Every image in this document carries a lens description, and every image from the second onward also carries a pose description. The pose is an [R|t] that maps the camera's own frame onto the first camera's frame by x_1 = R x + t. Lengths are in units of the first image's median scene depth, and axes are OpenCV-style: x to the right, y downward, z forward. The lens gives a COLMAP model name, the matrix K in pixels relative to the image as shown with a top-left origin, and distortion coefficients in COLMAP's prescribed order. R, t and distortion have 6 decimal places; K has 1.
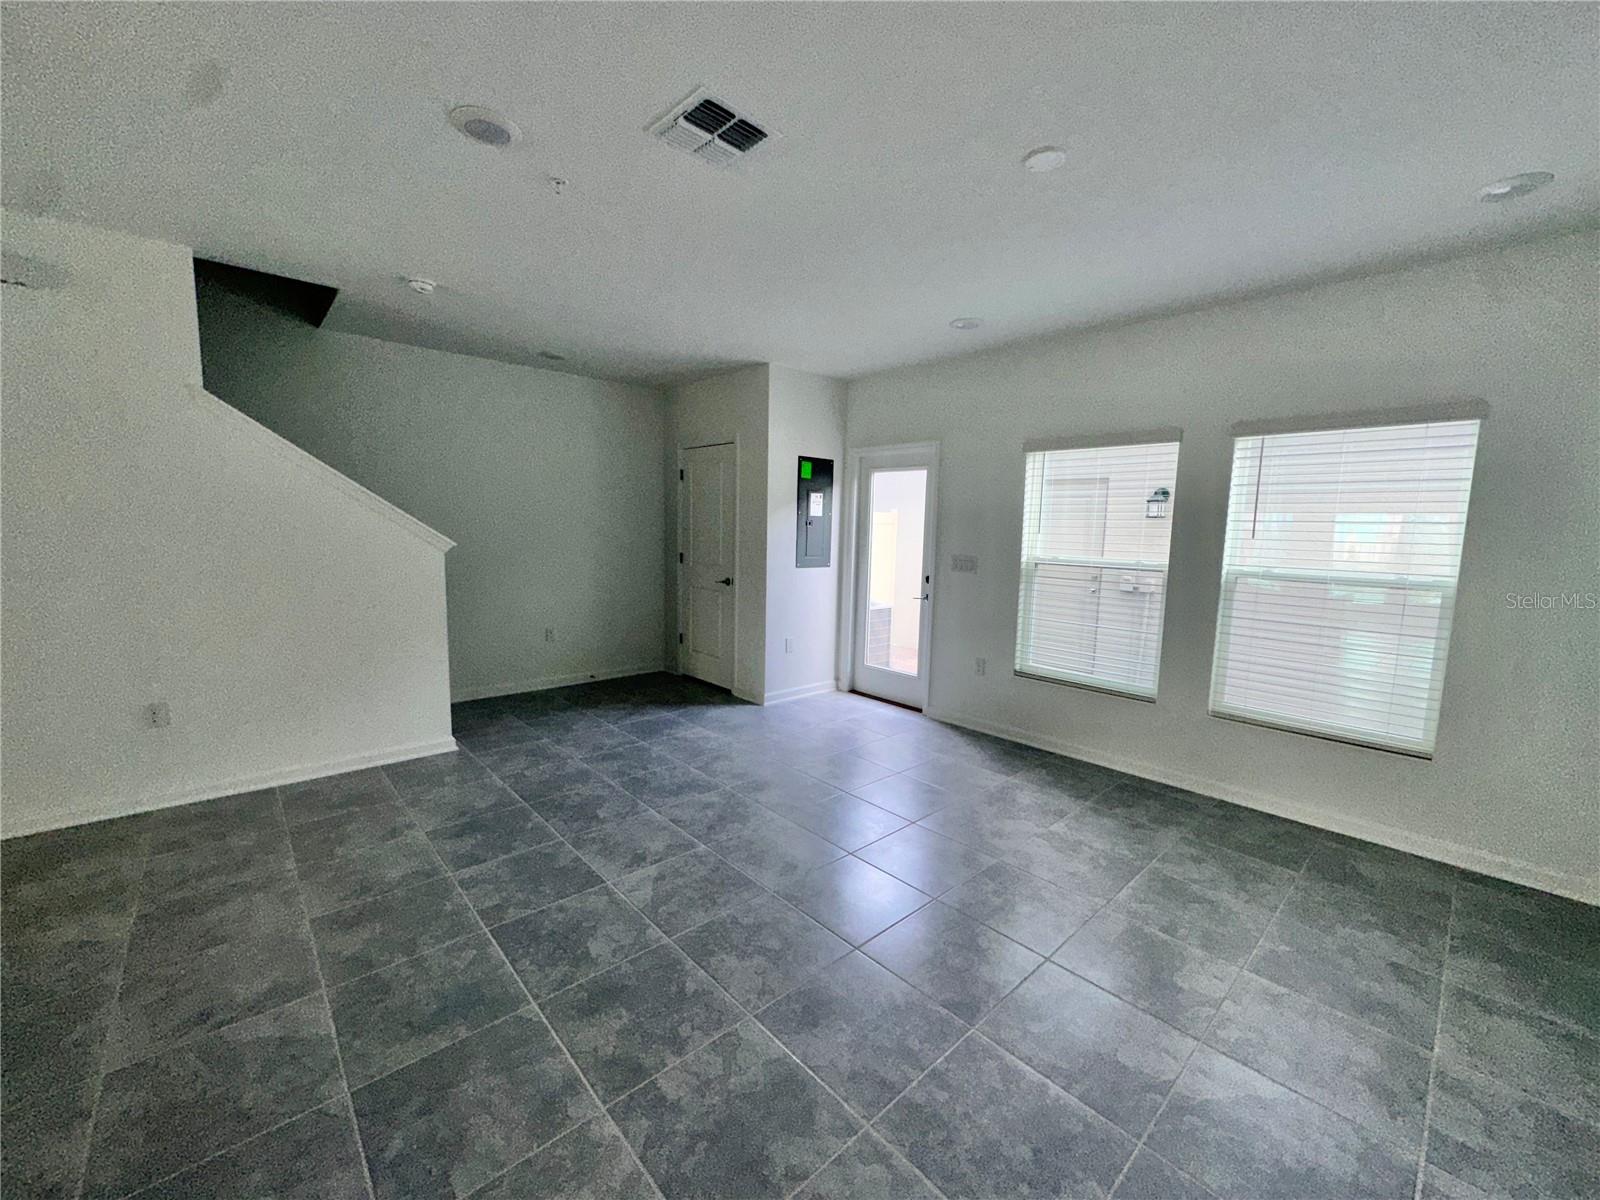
lens RADIAL K [[648.2, 0, 791.9], [0, 648.2, 602.5], [0, 0, 1]] dist [-0.003132, 0.000787]
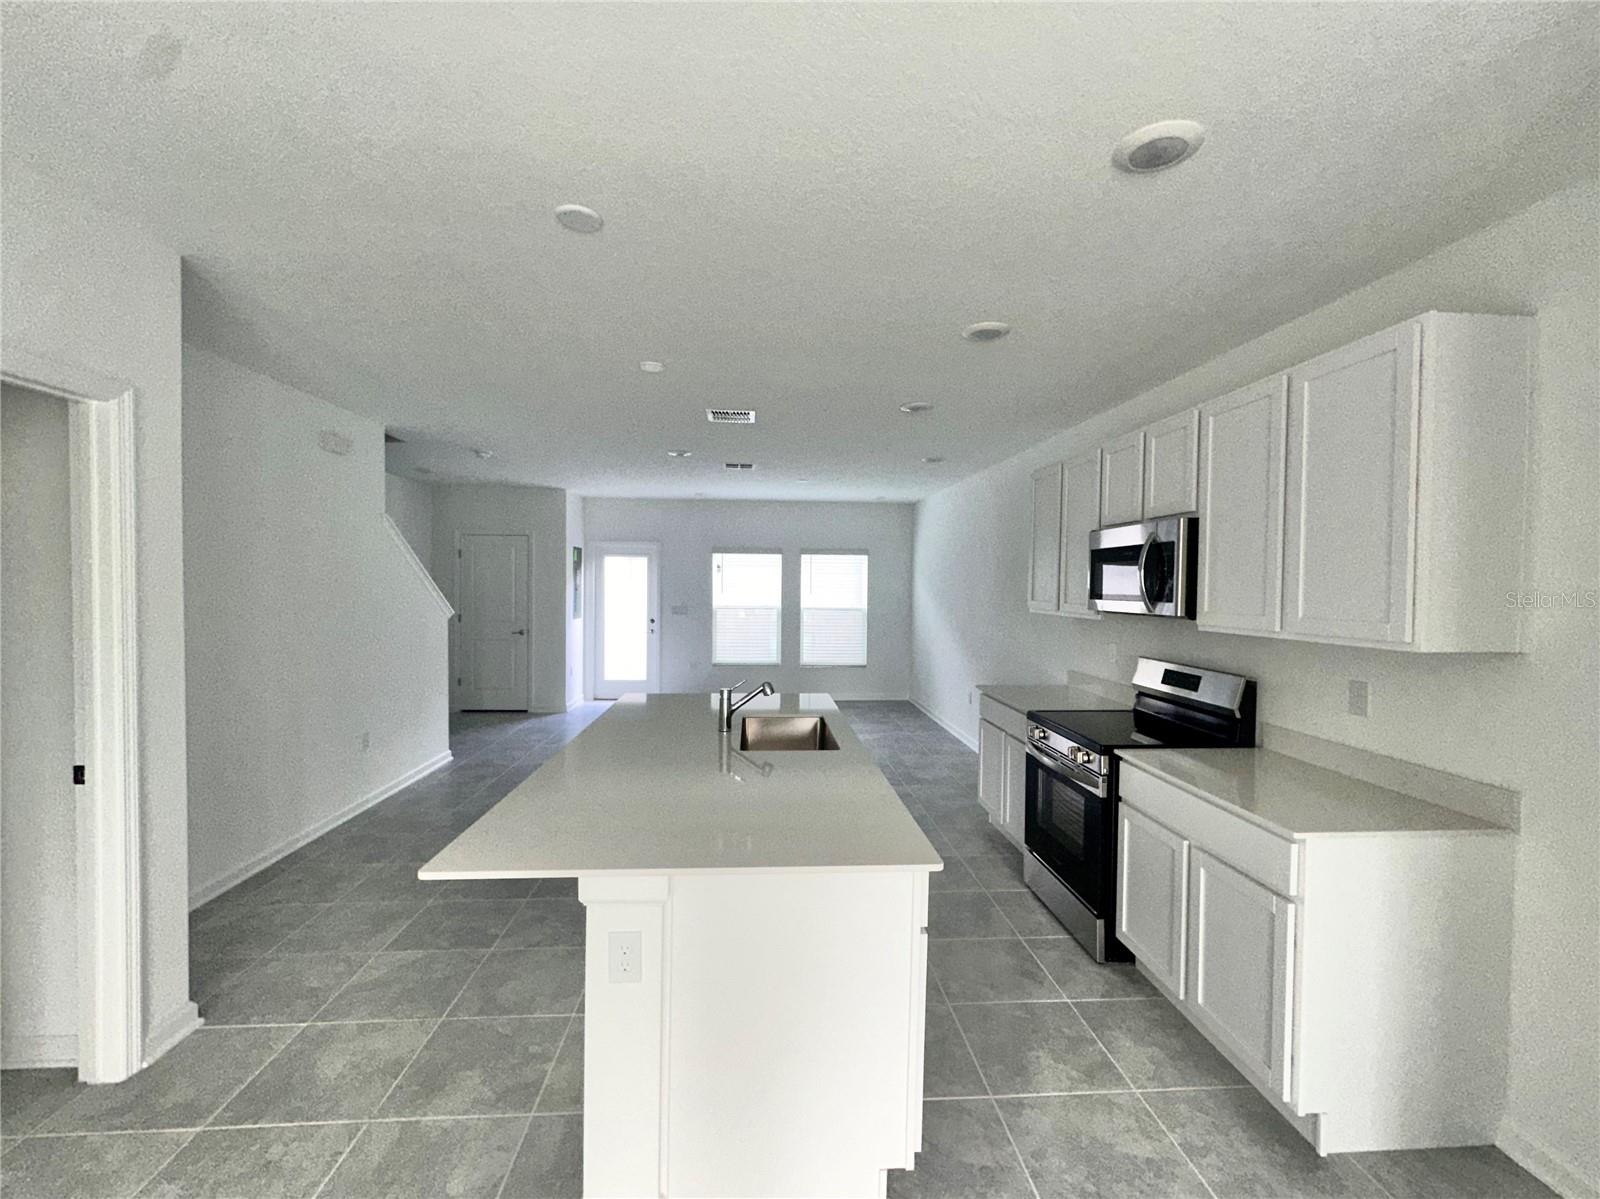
lens RADIAL K [[680.2, 0, 801.8], [0, 680.2, 600.0], [0, 0, 1]] dist [-0.001951, -0.000239]
pose [[0.618564, -0.033742, 0.785009, -1.314267], [0.093910, 0.995091, -0.031226, 0.003334], [-0.780102, 0.093036, 0.618697, -0.583573]]
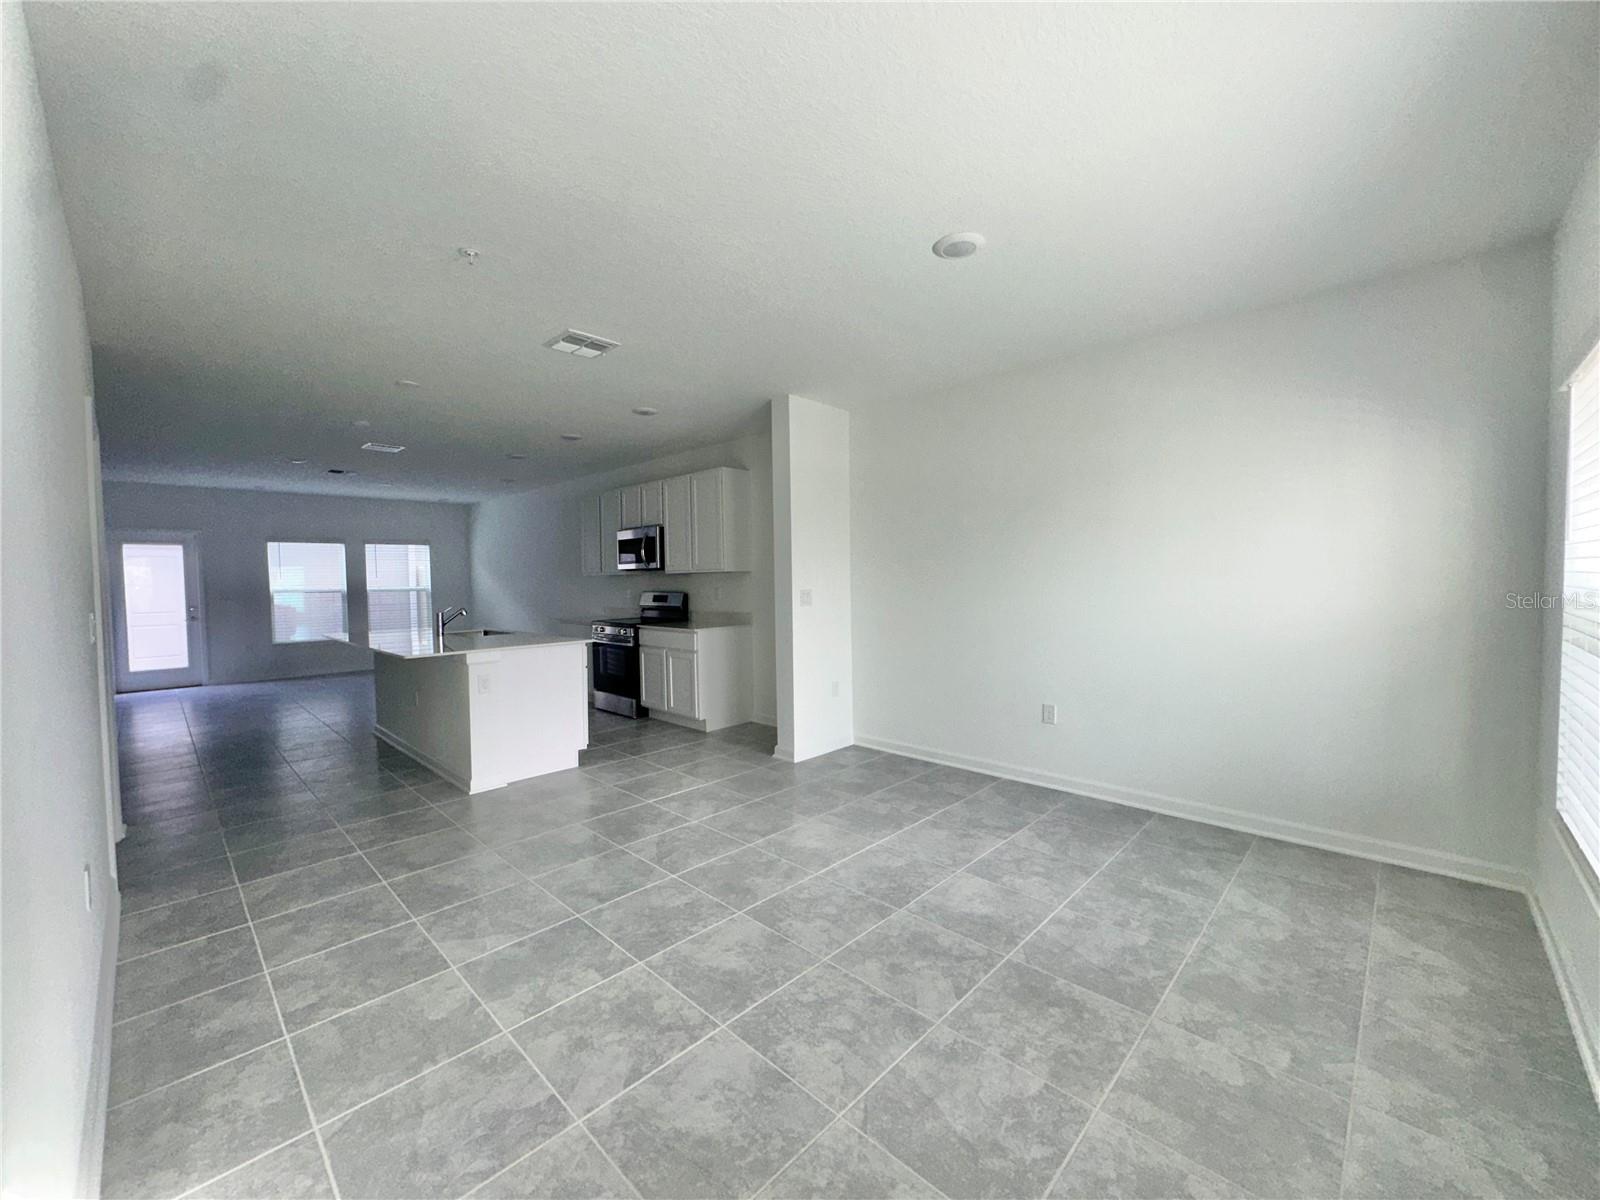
lens RADIAL K [[648.2, 0, 798.6], [0, 648.2, 601.1], [0, 0, 1]] dist [-0.003132, 0.000787]
pose [[-0.057060, -0.058496, 0.996656, -2.217147], [0.131003, 0.989212, 0.065559, 0.060723], [-0.989739, 0.134306, -0.048782, -0.716243]]
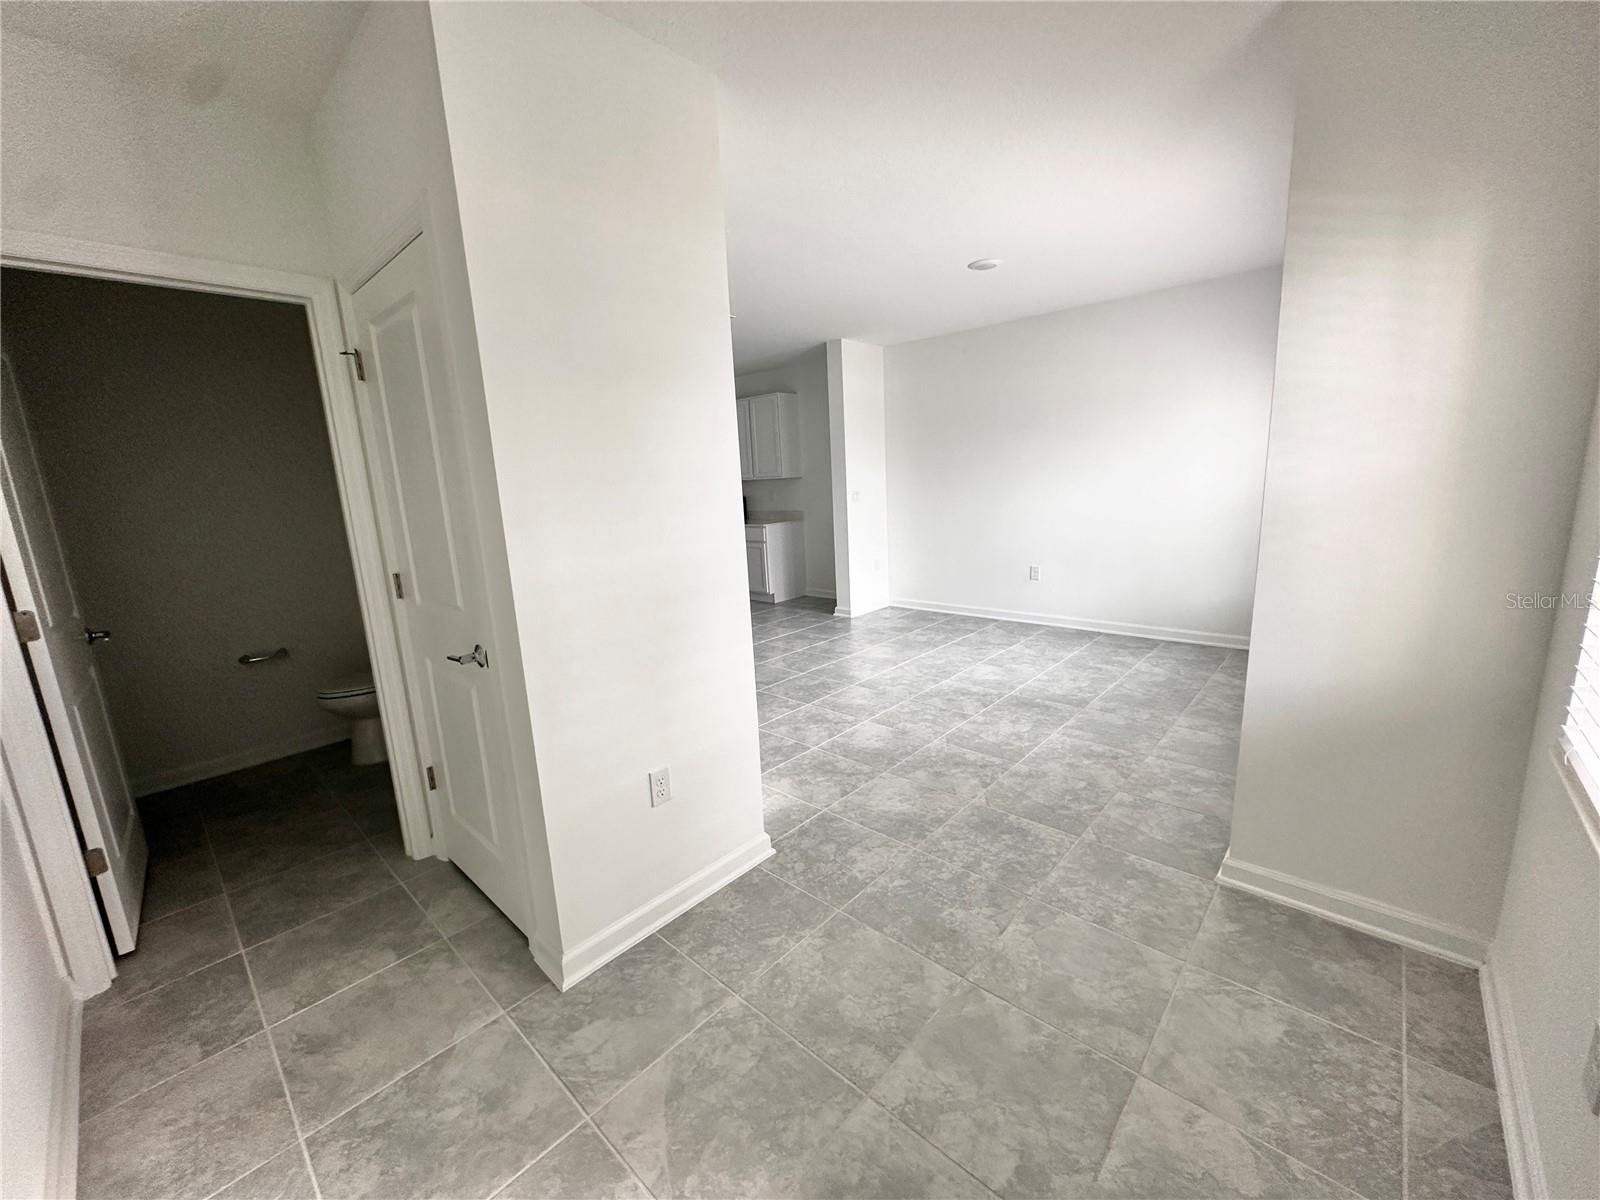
lens RADIAL K [[648.2, 0, 797.6], [0, 648.2, 604.5], [0, 0, 1]] dist [-0.003132, 0.000787]
pose [[-0.080983, -0.213801, 0.973515, -2.664136], [0.163716, 0.960603, 0.224584, 0.002966], [-0.983178, 0.177568, -0.042790, -0.514834]]
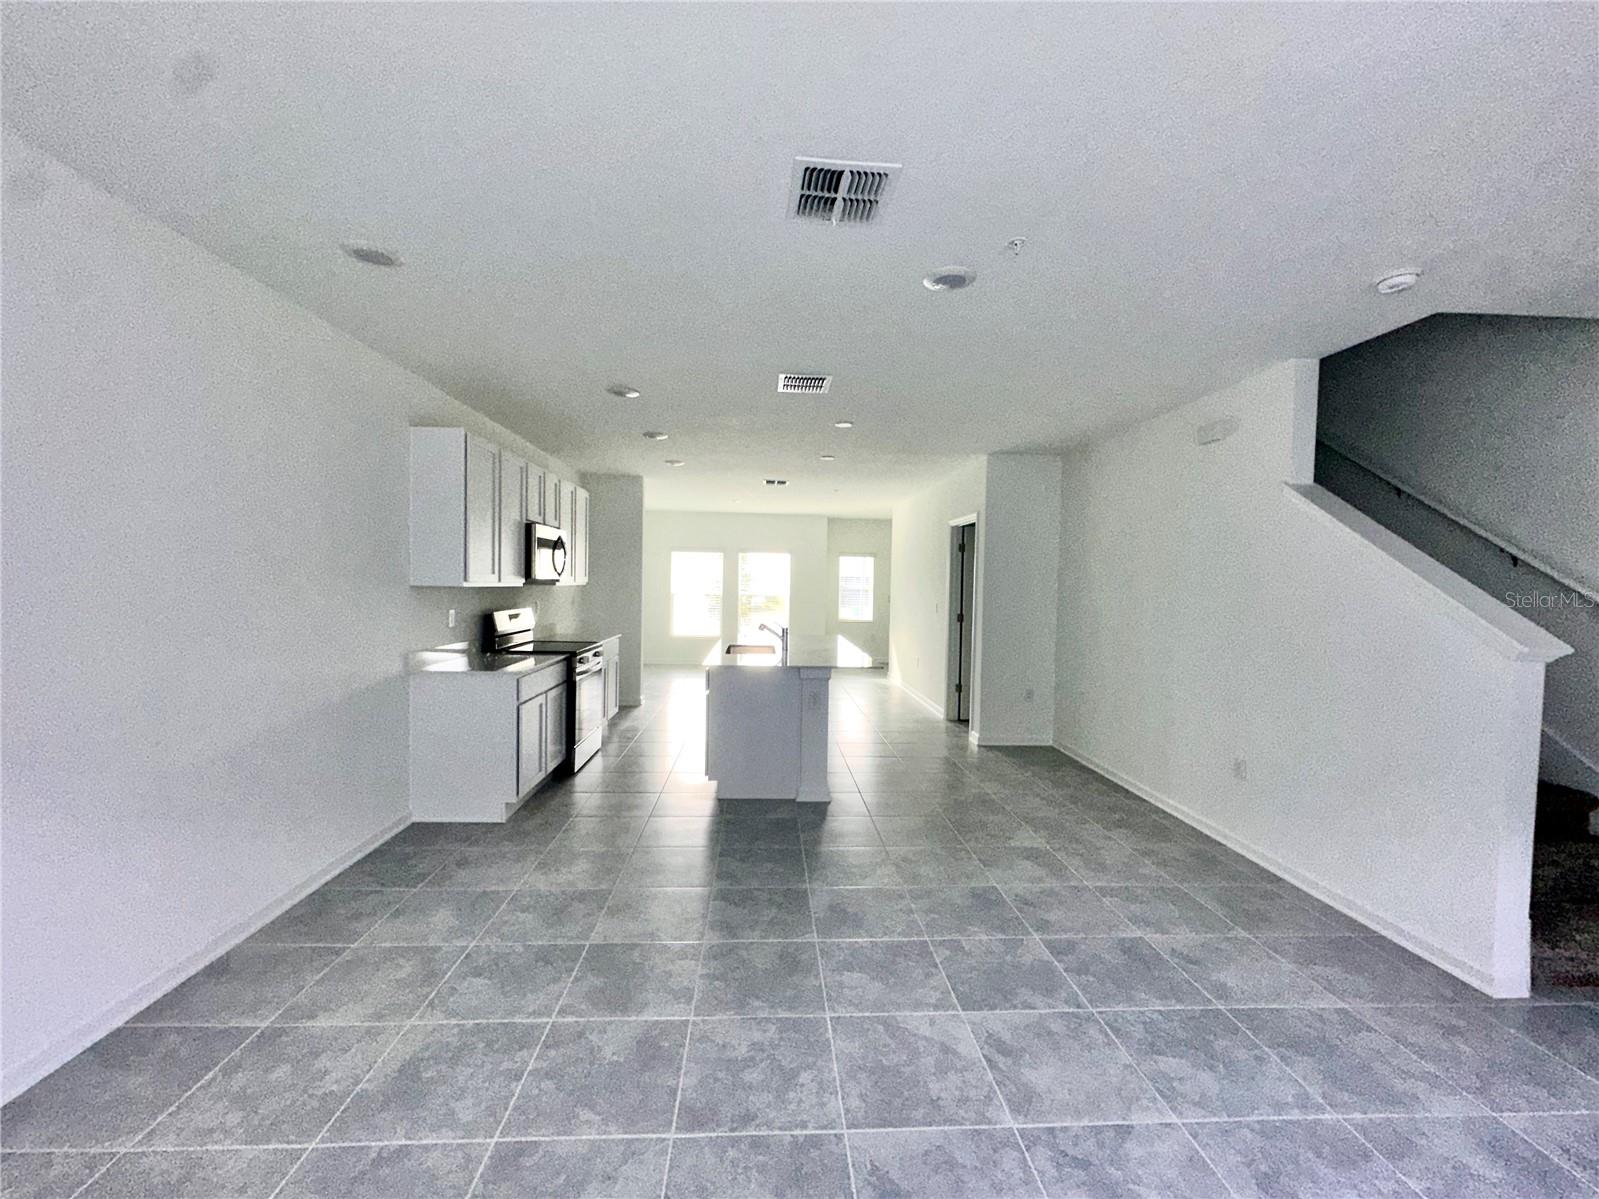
lens RADIAL K [[647.8, 0, 799.5], [0, 647.8, 610.7], [0, 0, 1]] dist [-0.003132, 0.000787]
pose [[-0.629212, -0.002608, -0.777230, 0.367050], [-0.126403, 0.987025, 0.099018, -0.106013], [0.766886, 0.160547, -0.621377, 0.908598]]
